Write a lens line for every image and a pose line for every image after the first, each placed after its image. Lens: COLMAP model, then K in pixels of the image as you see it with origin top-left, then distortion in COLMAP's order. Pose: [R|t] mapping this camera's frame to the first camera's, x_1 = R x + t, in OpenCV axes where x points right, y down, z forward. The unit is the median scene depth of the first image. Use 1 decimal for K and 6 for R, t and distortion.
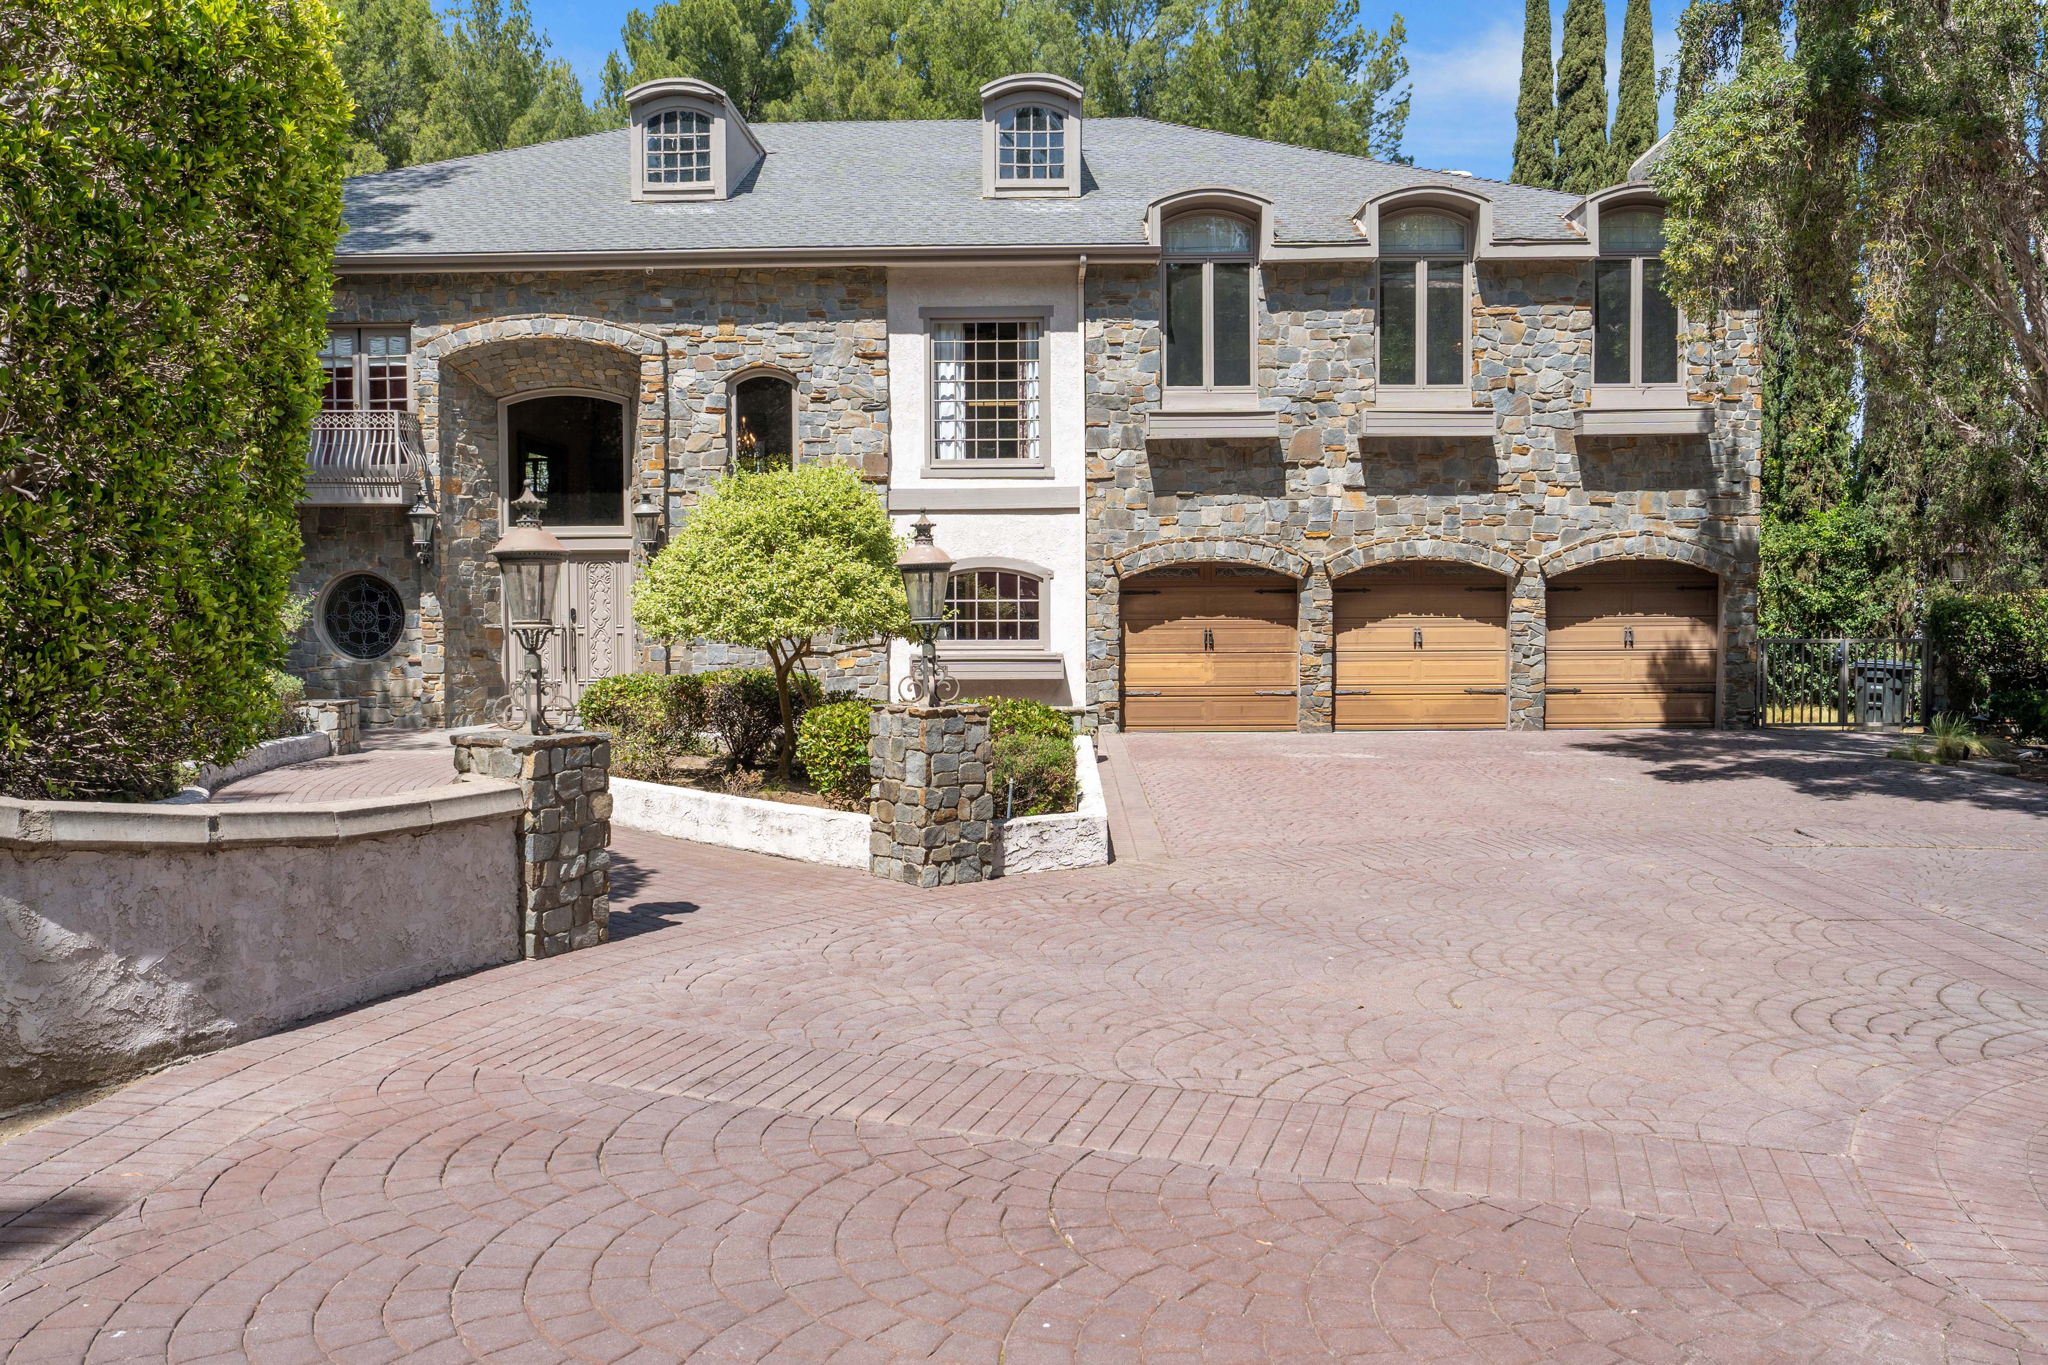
lens RADIAL K [[1602.9, 0, 1024.0], [0, 1602.9, 682.5], [0, 0, 1]] dist [-0.046390, 0.000669]
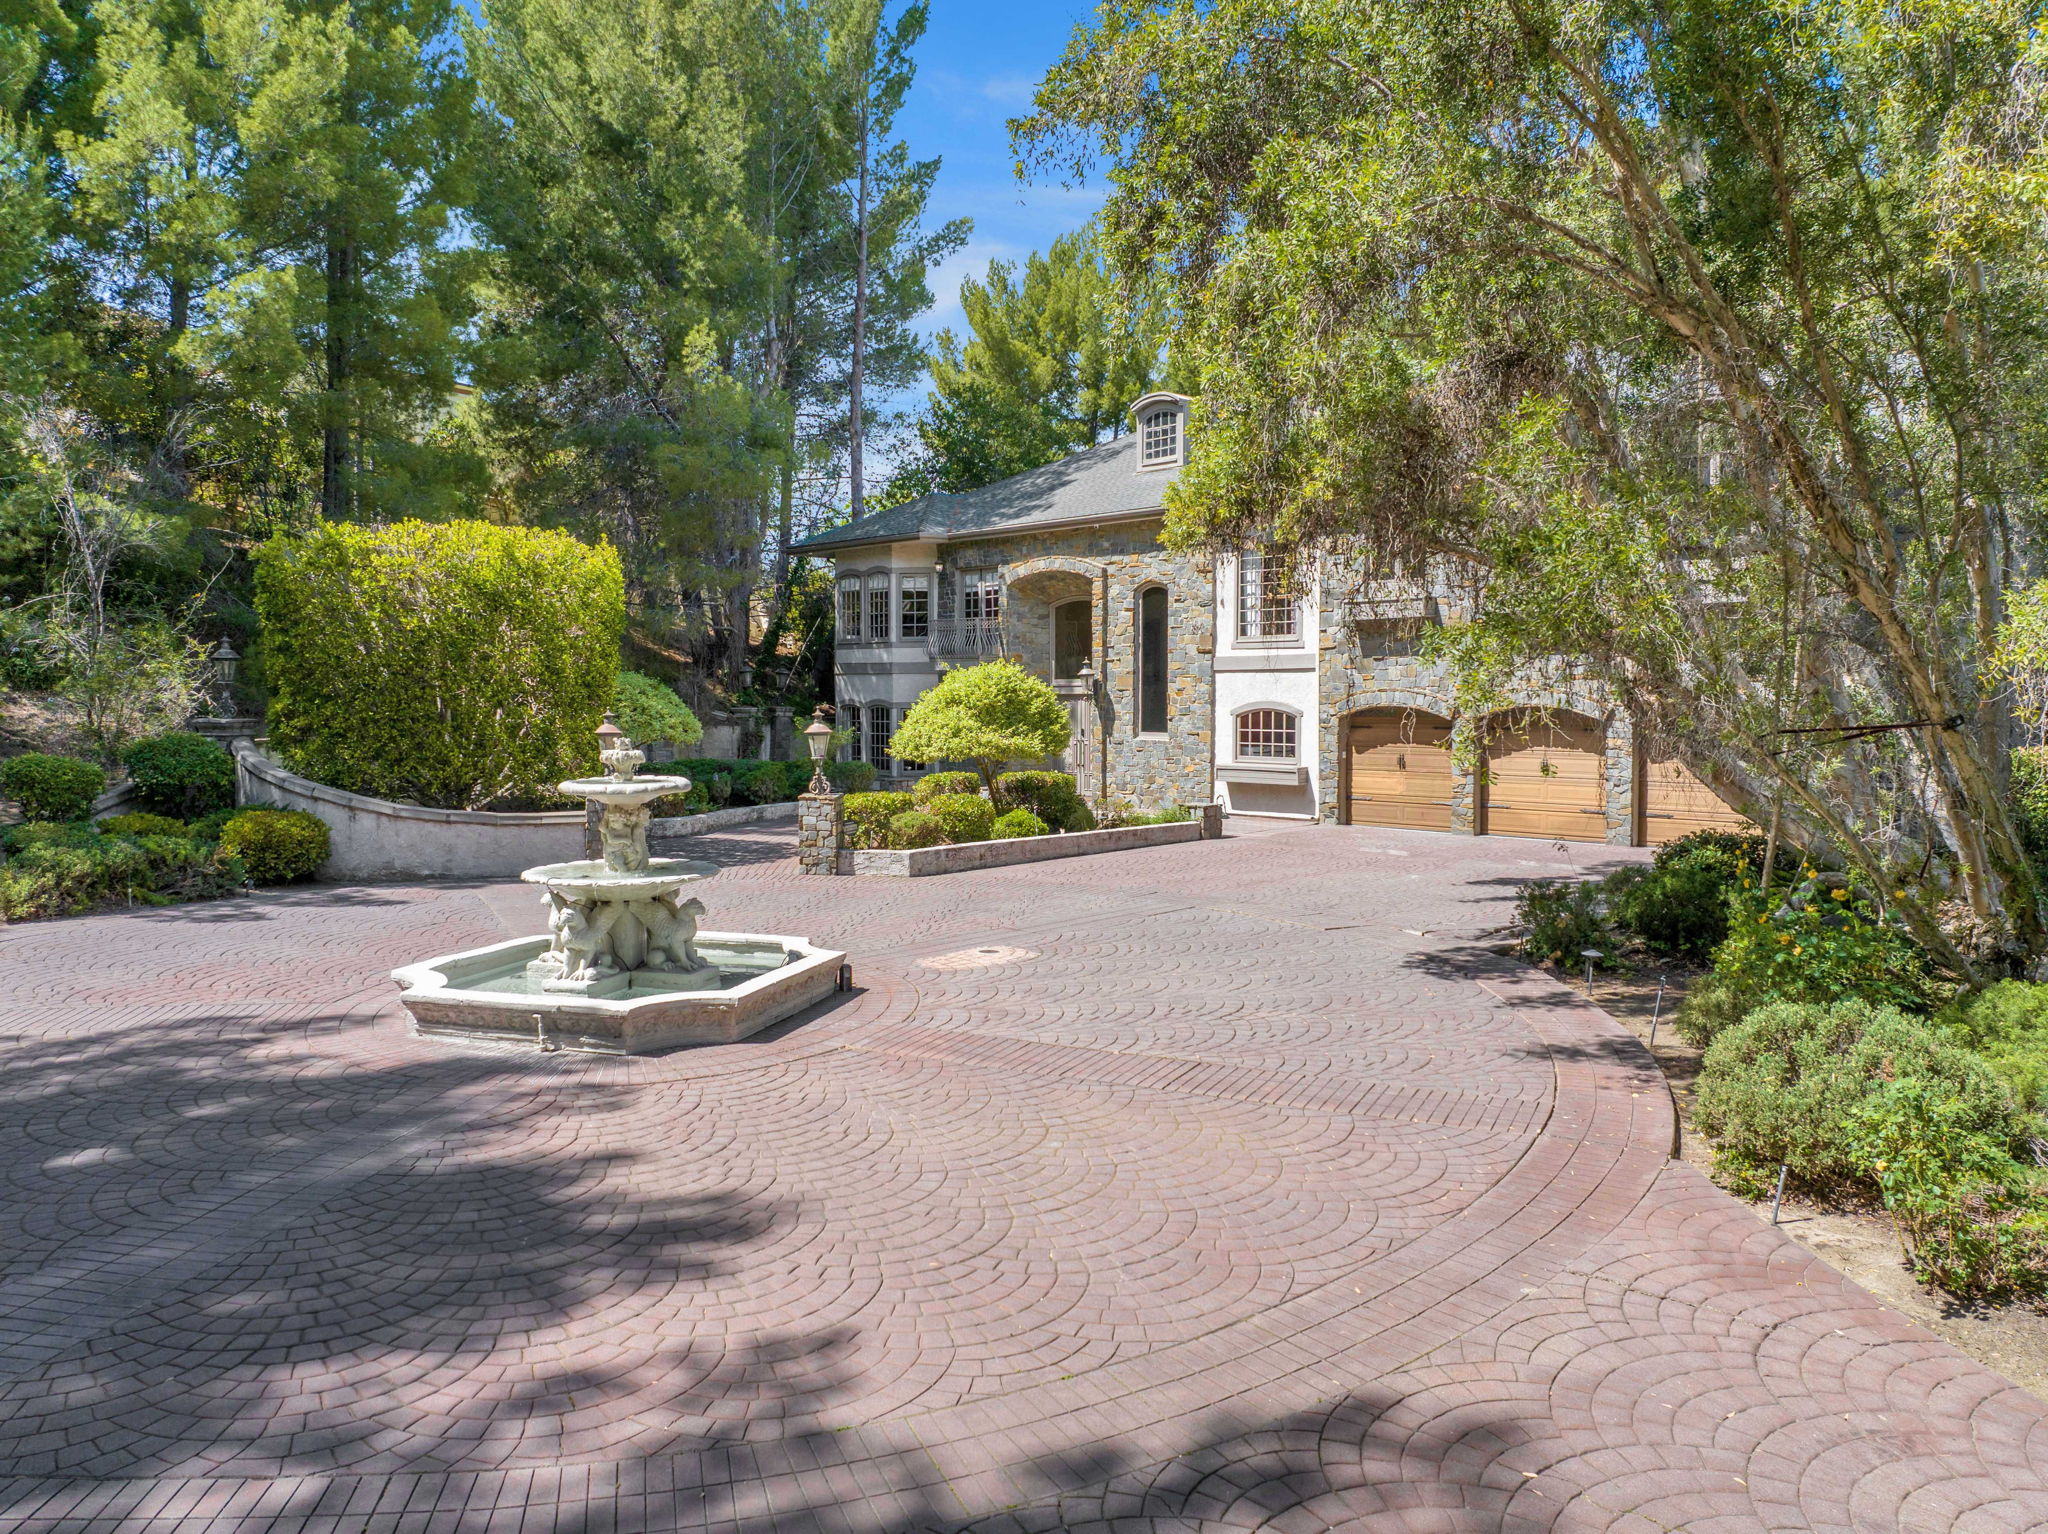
lens RADIAL K [[1425.5, 0, 1024.0], [0, 1425.5, 767.0], [0, 0, 1]] dist [0.003679, -0.000578]
pose [[0.710673, 0.040395, -0.702362, 0.748610], [-0.034908, 0.999145, 0.022142, -0.038376], [0.702656, 0.008782, 0.711475, -0.102161]]
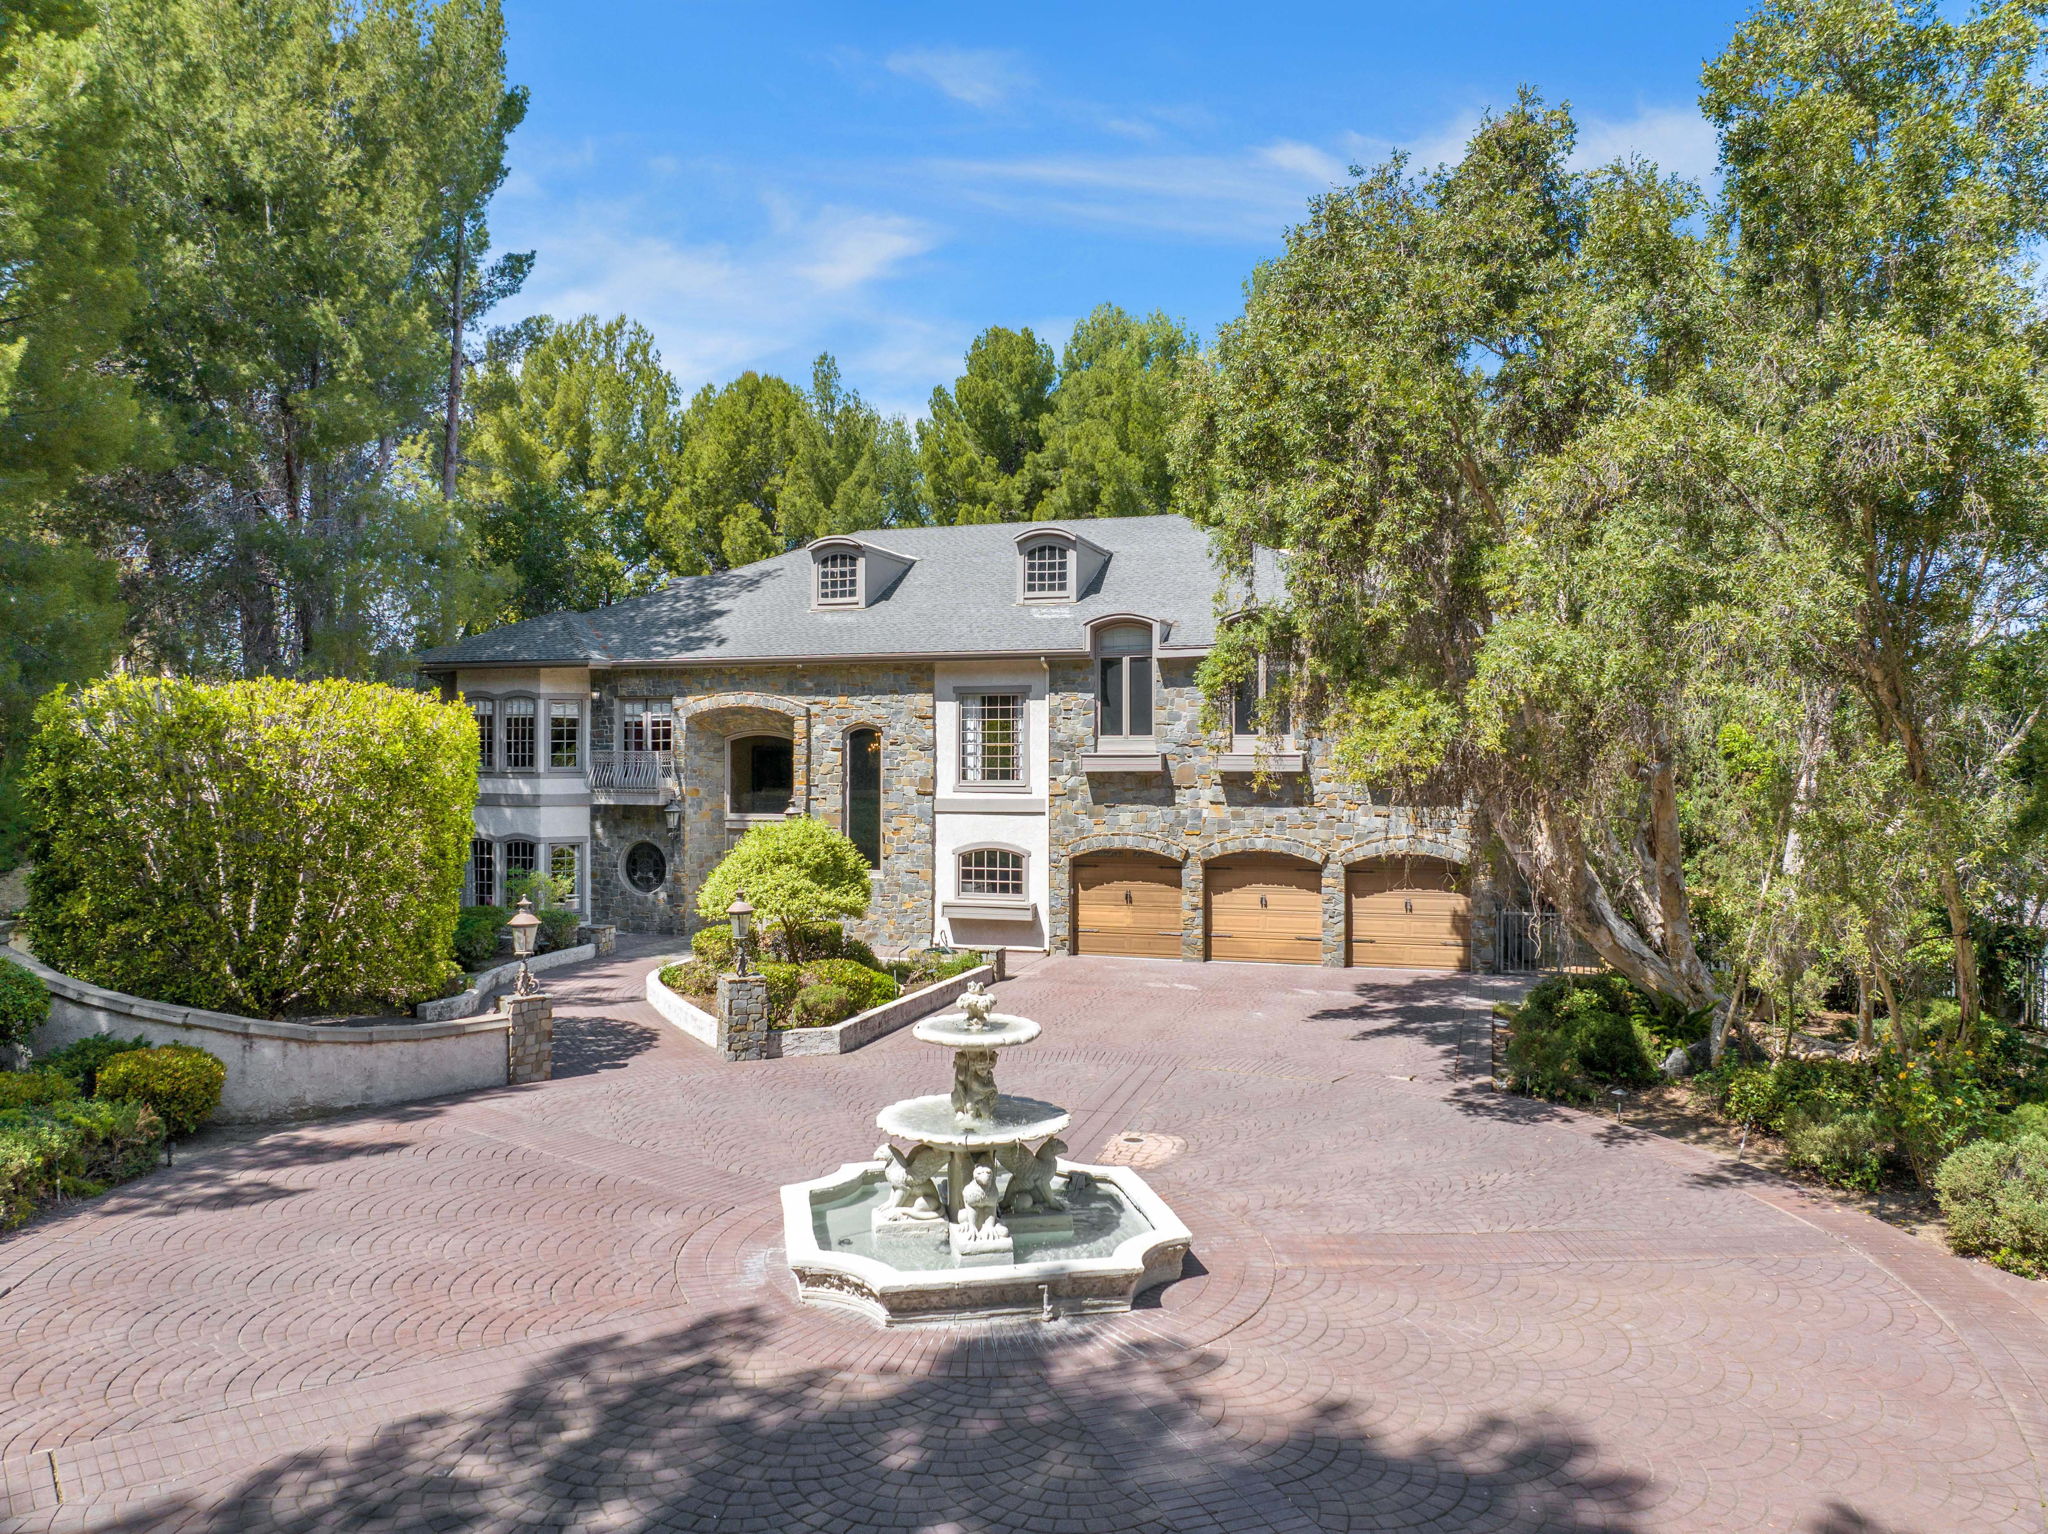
lens RADIAL K [[1439.7, 0, 1024.0], [0, 1439.7, 767.0], [0, 0, 1]] dist [0.001353, 0.002306]
pose [[0.957683, 0.006952, -0.287740, 0.419104], [-0.019169, 0.999029, -0.039660, -0.095919], [0.287185, 0.043497, 0.956887, -0.367103]]
